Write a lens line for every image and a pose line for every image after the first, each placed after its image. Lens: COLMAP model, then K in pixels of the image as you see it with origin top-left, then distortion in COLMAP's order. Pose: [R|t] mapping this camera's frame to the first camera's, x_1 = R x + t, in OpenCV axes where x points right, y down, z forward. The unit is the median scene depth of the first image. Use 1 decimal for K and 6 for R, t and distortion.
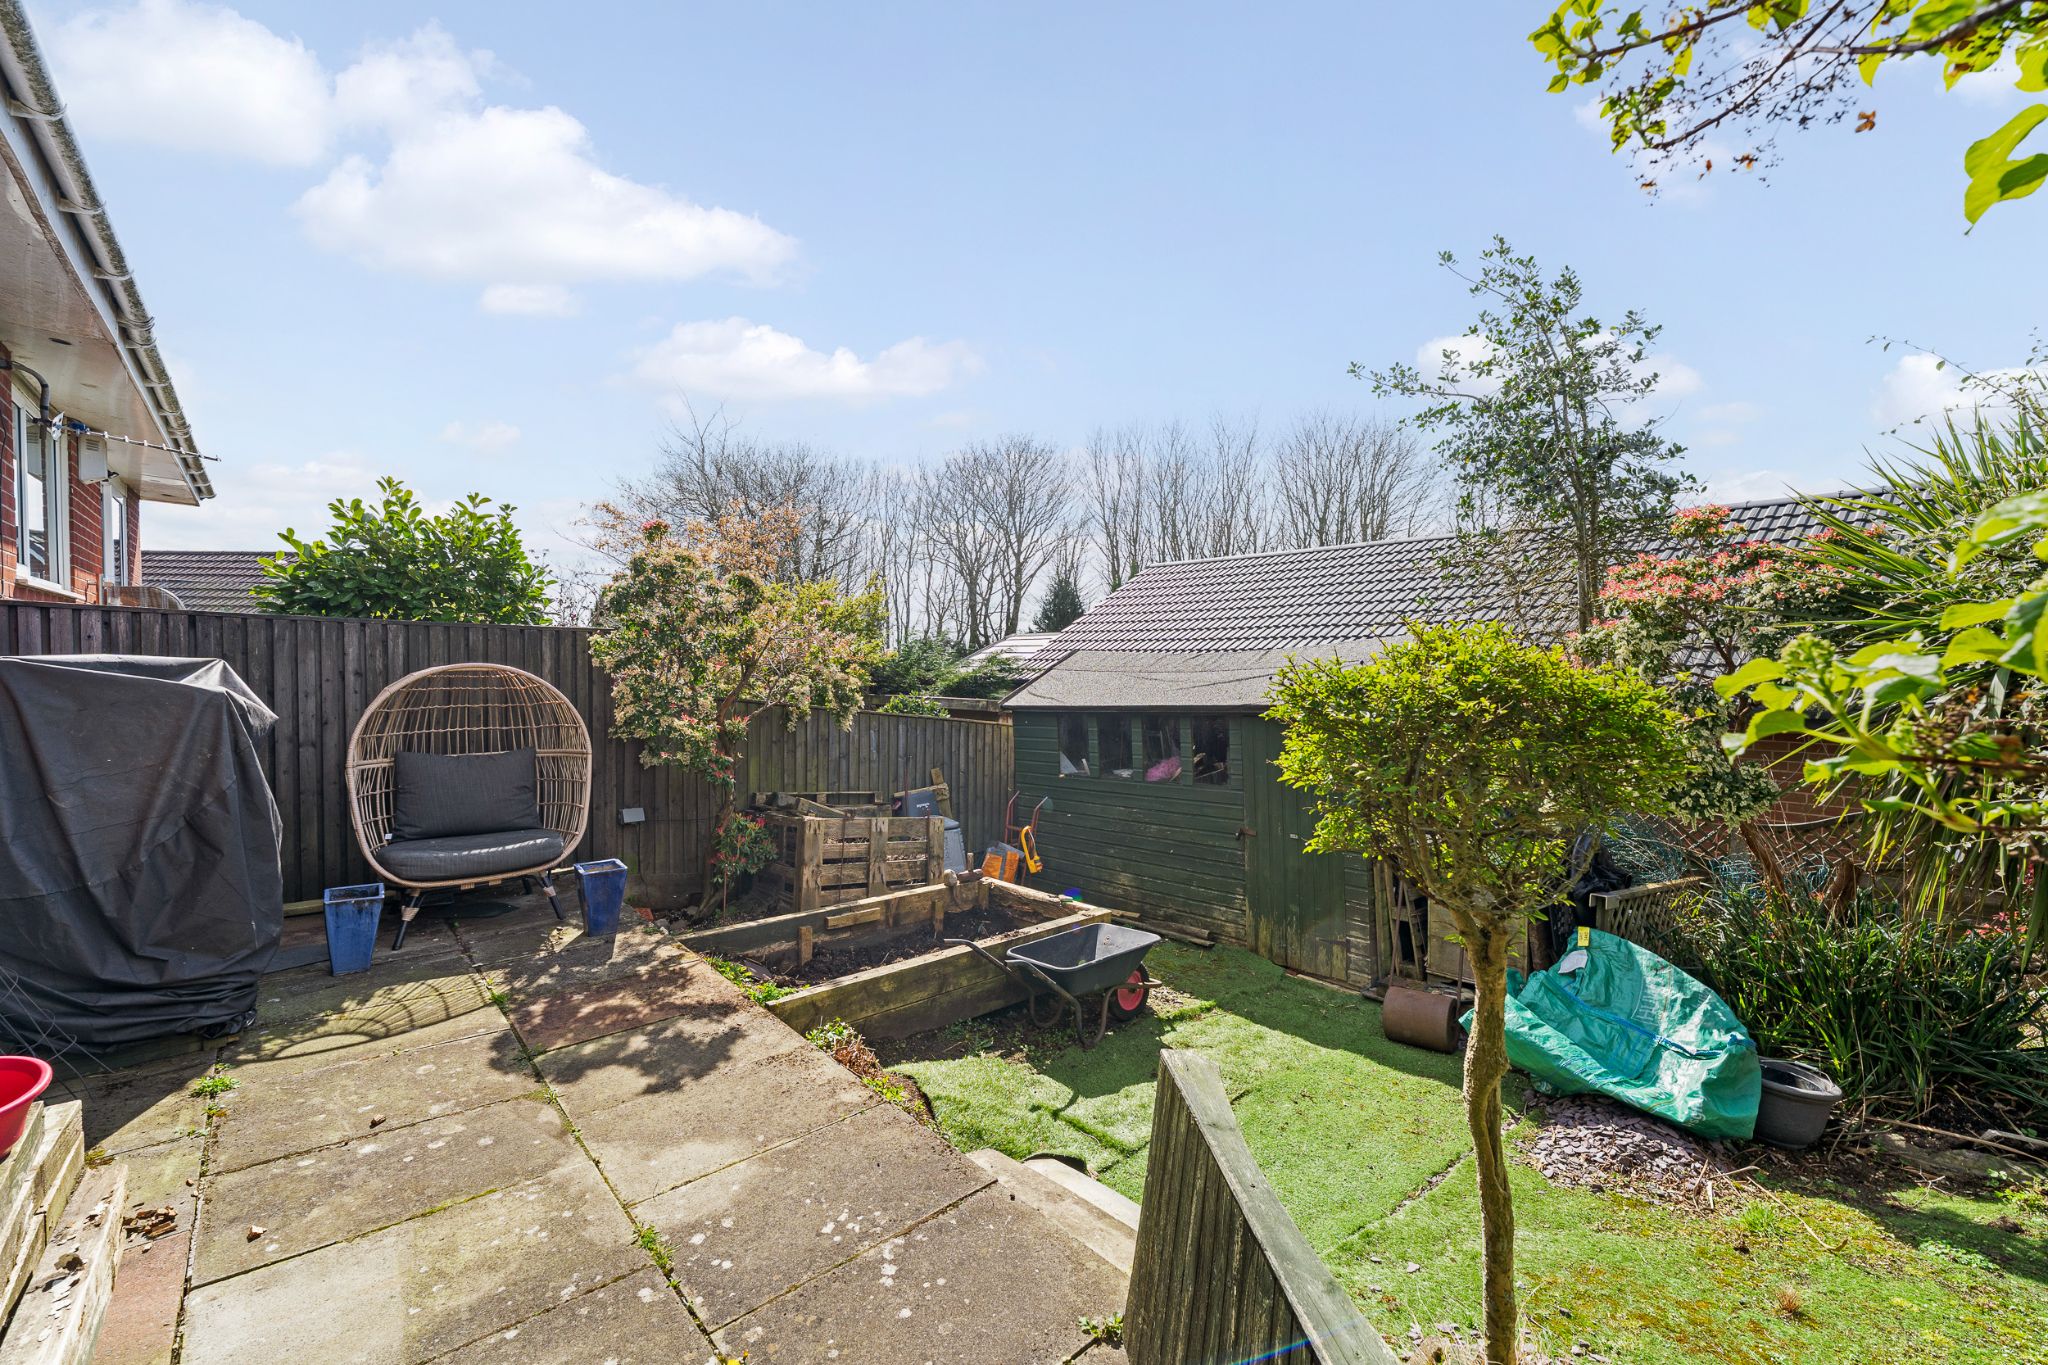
lens RADIAL K [[824.6, 0, 1024.0], [0, 824.6, 682.5], [0, 0, 1]] dist [-0.001934, -0.000065]
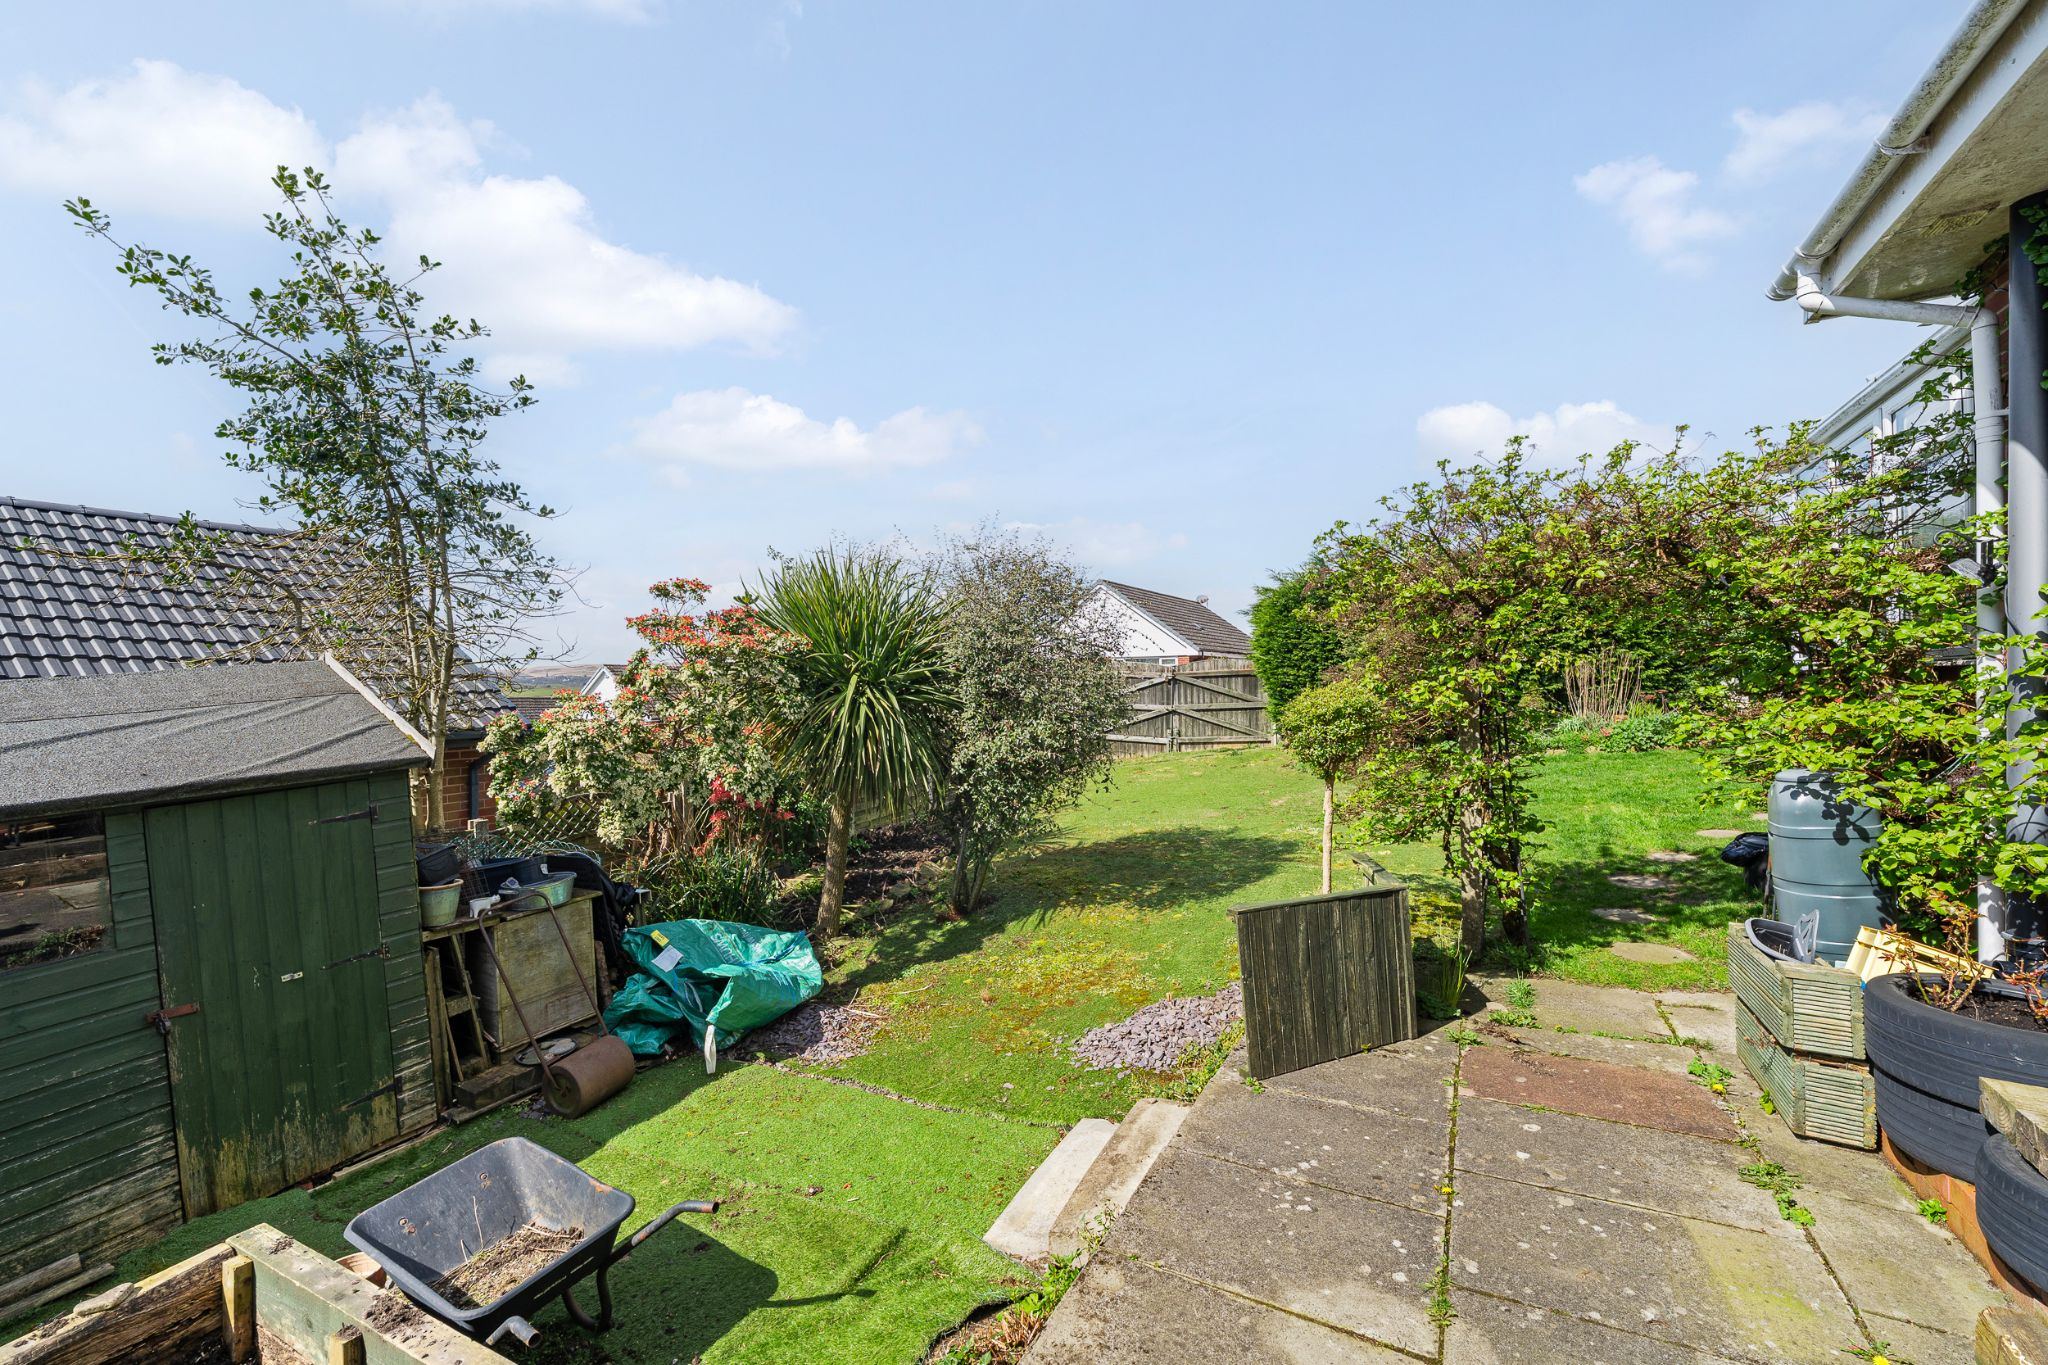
lens RADIAL K [[824.6, 0, 1024.0], [0, 824.6, 682.5], [0, 0, 1]] dist [-0.001934, -0.000065]
pose [[-0.315379, -0.009662, 0.948917, -1.196481], [0.035964, 0.999108, 0.022126, -0.092003], [-0.948284, 0.041105, -0.314750, 1.716864]]
